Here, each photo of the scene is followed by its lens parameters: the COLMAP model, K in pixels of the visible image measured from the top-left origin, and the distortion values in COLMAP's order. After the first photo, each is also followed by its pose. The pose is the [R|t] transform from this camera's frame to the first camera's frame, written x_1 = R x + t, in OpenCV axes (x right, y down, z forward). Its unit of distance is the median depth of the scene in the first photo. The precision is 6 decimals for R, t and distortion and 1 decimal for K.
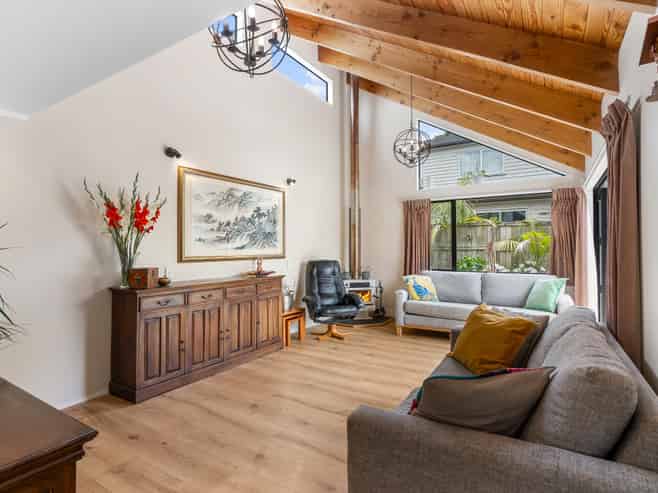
lens RADIAL K [[354.3, 0, 329.0], [0, 354.3, 246.3], [0, 0, 1]] dist [0.000414, -0.002194]
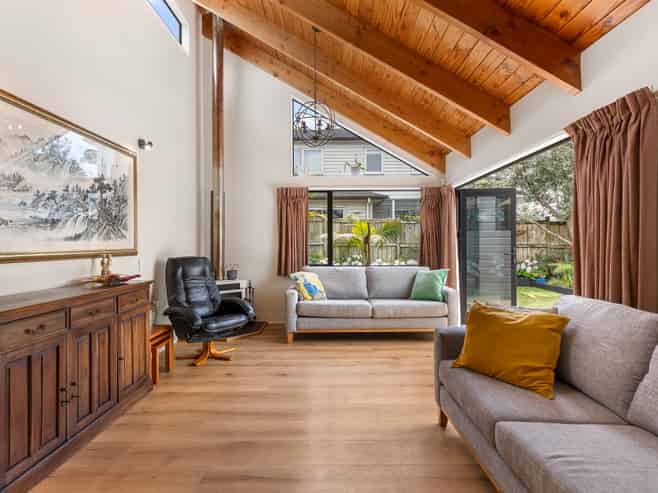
lens RADIAL K [[354.3, 0, 329.5], [0, 354.3, 245.9], [0, 0, 1]] dist [0.000414, -0.002194]
pose [[0.845913, -0.002707, 0.533313, -0.184207], [-0.001495, 0.999971, 0.007447, 0.011059], [-0.533318, -0.007097, 0.845885, 0.238456]]
